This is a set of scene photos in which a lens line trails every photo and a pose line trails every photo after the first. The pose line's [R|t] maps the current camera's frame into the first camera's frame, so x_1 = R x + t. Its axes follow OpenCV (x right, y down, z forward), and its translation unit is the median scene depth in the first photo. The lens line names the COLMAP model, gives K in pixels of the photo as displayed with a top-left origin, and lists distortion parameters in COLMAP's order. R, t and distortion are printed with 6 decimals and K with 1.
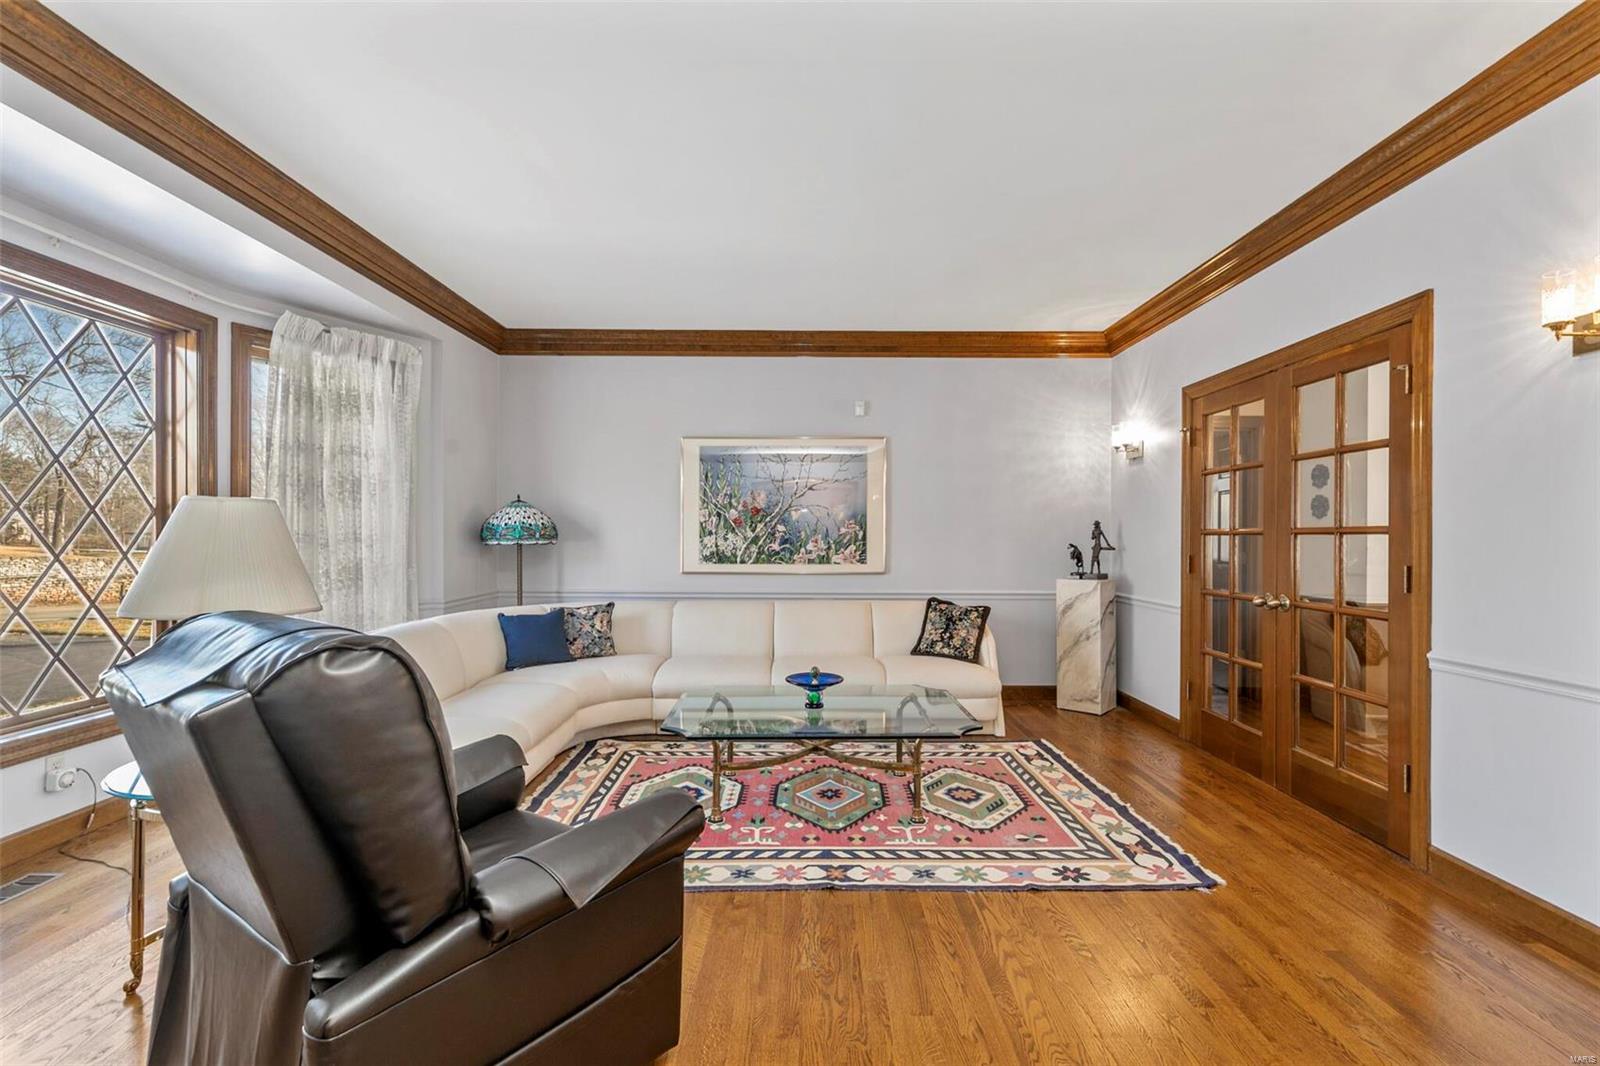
lens RADIAL K [[716.8, 0, 798.7], [0, 716.8, 534.4], [0, 0, 1]] dist [0.000339, 0.000000]
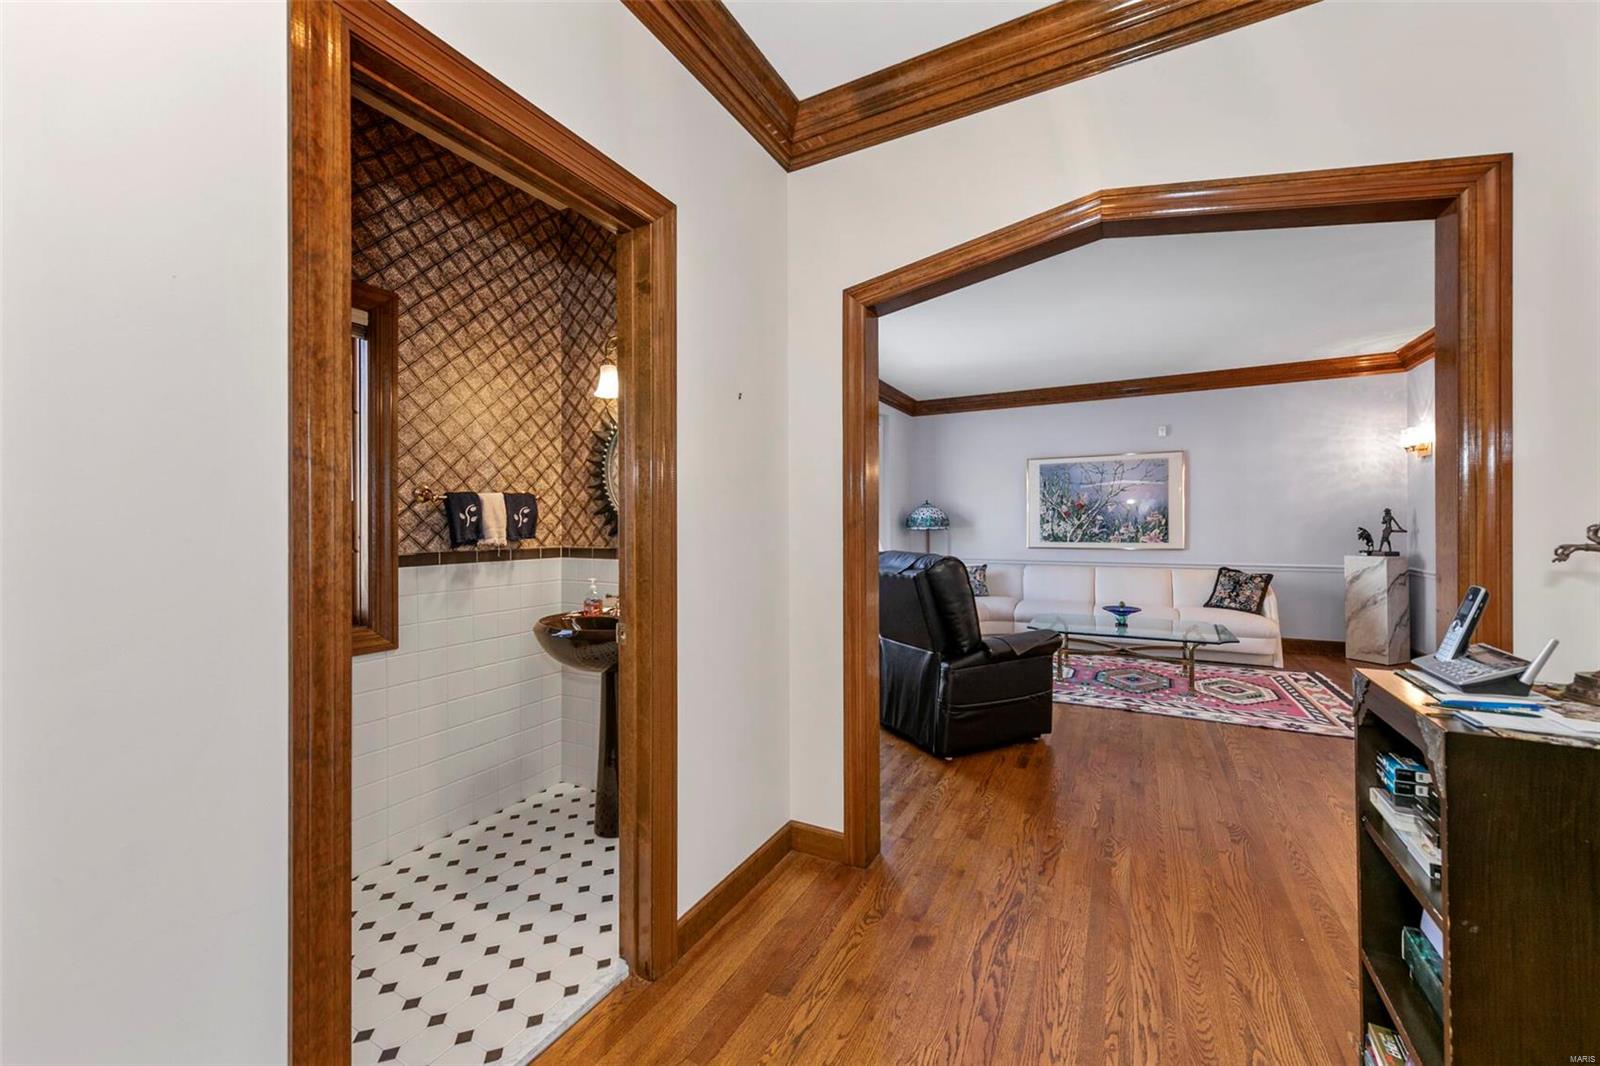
lens RADIAL K [[604.0, 0, 803.3], [0, 604.0, 529.2], [0, 0, 1]] dist [0.002869, 0.000090]
pose [[0.885282, -0.004033, -0.465036, 0.013895], [0.009299, 0.999916, 0.009030, -0.002159], [0.464961, -0.012318, 0.885245, -0.391898]]
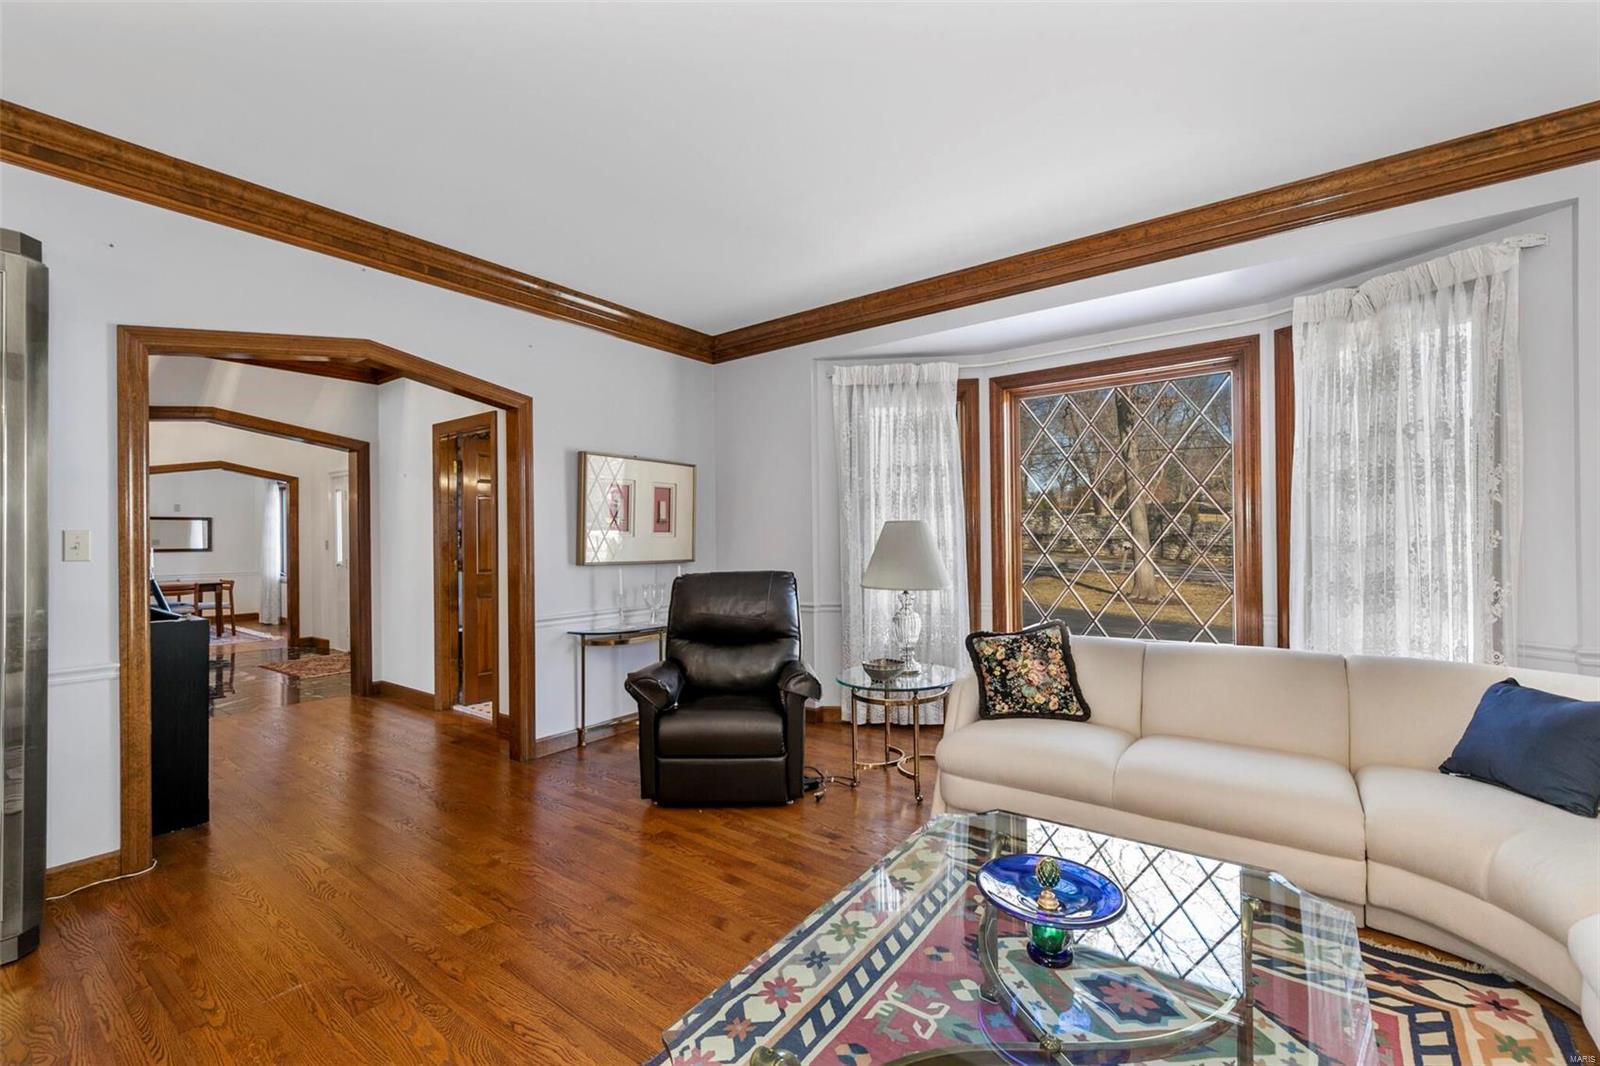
lens RADIAL K [[671.5, 0, 795.6], [0, 671.5, 535.5], [0, 0, 1]] dist [0.001610, 0.000071]
pose [[-0.602878, -0.001825, -0.797831, 0.288781], [0.000971, 0.999995, -0.003021, 0.000661], [0.797833, -0.002596, -0.602874, 0.771143]]
